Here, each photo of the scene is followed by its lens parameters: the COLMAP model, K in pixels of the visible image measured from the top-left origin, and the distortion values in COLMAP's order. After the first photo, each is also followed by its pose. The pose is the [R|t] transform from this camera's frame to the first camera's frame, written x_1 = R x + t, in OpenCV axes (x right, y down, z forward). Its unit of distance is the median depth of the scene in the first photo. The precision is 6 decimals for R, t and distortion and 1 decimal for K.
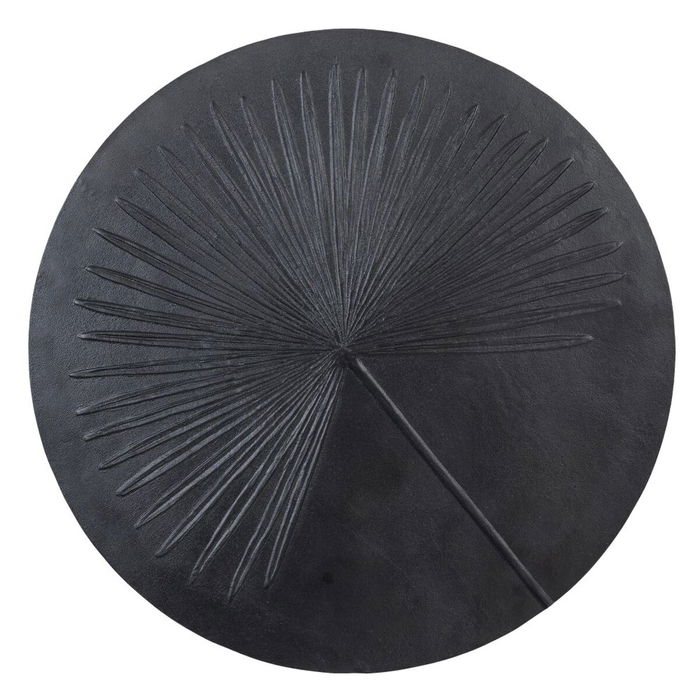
lens RADIAL K [[1488.3, 0, 349.5], [0, 1488.3, 350.0], [0, 0, 1]] dist [0.091635, 0.000000]
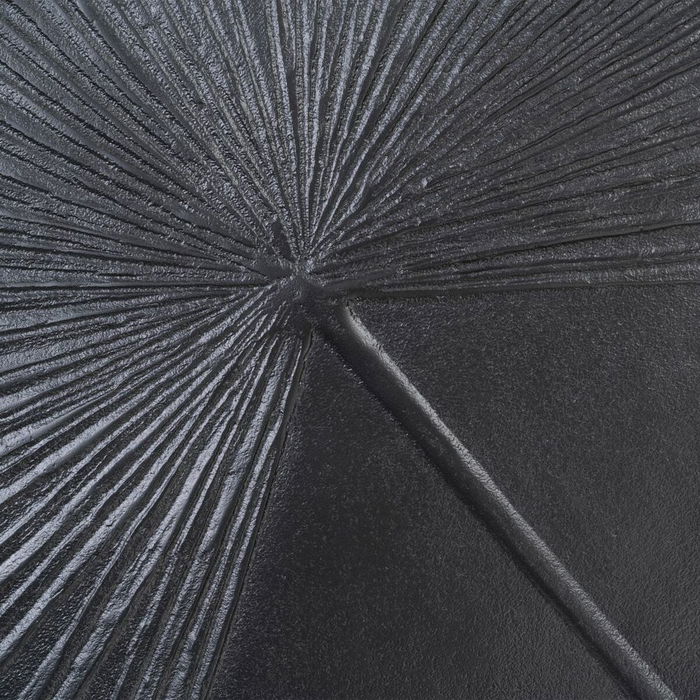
lens RADIAL K [[1488.3, 0, 351.5], [0, 1488.3, 349.2], [0, 0, 1]] dist [0.091635, 0.000000]
pose [[0.999721, -0.023631, 0.000433, 0.006138], [0.023512, 0.996212, 0.083720, -0.012343], [-0.002409, -0.083686, 0.996489, 0.678409]]
